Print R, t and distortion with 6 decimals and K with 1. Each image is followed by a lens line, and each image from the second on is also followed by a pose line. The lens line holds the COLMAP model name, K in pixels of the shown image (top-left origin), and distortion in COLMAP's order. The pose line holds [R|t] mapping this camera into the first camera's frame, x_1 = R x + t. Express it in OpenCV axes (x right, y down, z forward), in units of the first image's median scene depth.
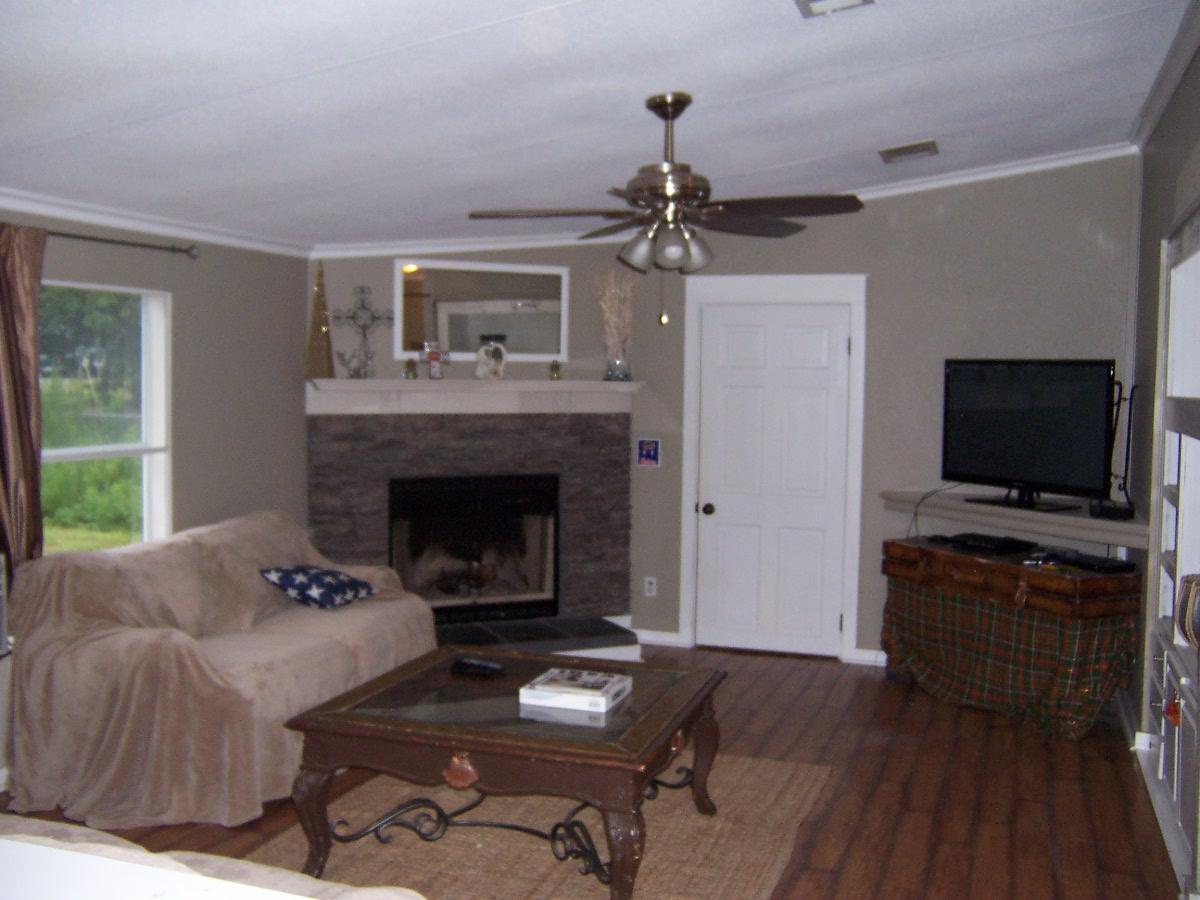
lens RADIAL K [[1179.2, 0, 594.6], [0, 1179.2, 449.3], [0, 0, 1]] dist [-0.152701, 0.235769]
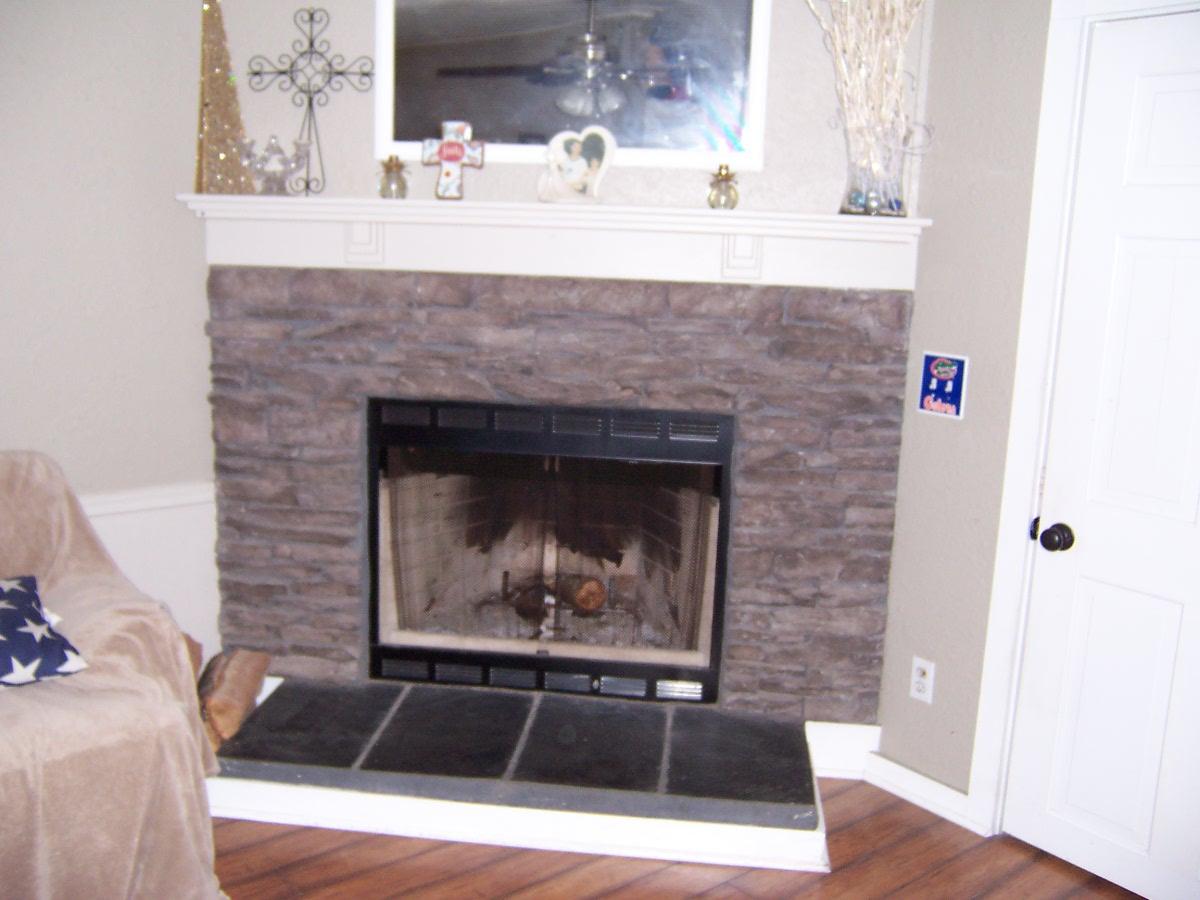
lens RADIAL K [[1179.2, 0, 594.6], [0, 1179.2, 449.3], [0, 0, 1]] dist [-0.152701, 0.235769]
pose [[0.861359, 0.117893, -0.494127, 0.154707], [-0.054981, 0.988619, 0.140031, -0.027762], [0.505012, -0.093450, 0.858039, 0.579907]]
